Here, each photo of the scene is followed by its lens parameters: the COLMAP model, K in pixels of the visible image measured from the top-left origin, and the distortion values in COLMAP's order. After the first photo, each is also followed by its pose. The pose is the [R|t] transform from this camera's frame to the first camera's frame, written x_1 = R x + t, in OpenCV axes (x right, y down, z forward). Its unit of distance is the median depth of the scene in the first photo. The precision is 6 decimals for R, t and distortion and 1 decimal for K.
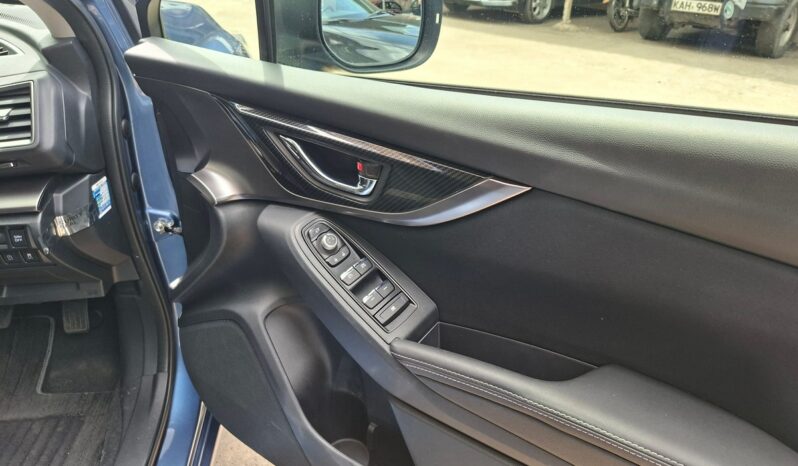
lens RADIAL K [[549.8, 0, 399.0], [0, 549.8, 233.0], [0, 0, 1]] dist [0.005013, 0.001242]
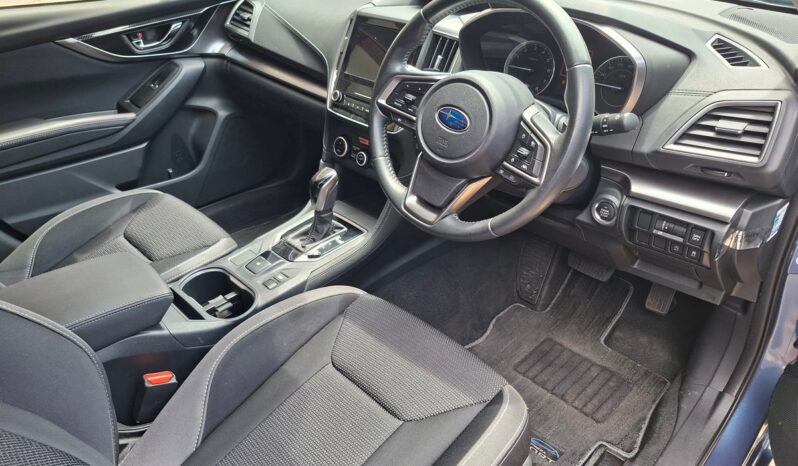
lens RADIAL K [[549.8, 0, 399.0], [0, 549.8, 233.0], [0, 0, 1]] dist [0.005013, 0.001242]
pose [[0.622955, 0.379243, -0.684179, -0.246438], [-0.330452, 0.920332, 0.209263, -0.025394], [0.709033, 0.095727, 0.698647, -0.145729]]
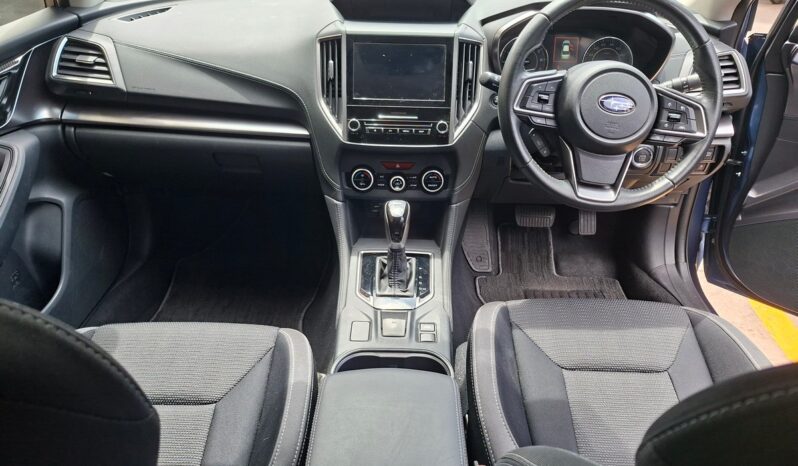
lens RADIAL K [[549.8, 0, 399.0], [0, 549.8, 233.0], [0, 0, 1]] dist [0.005013, 0.001242]
pose [[0.991794, 0.056506, -0.114685, -1.015479], [-0.049779, 0.996914, 0.060696, 0.131169], [0.117761, -0.054489, 0.991546, -0.486645]]
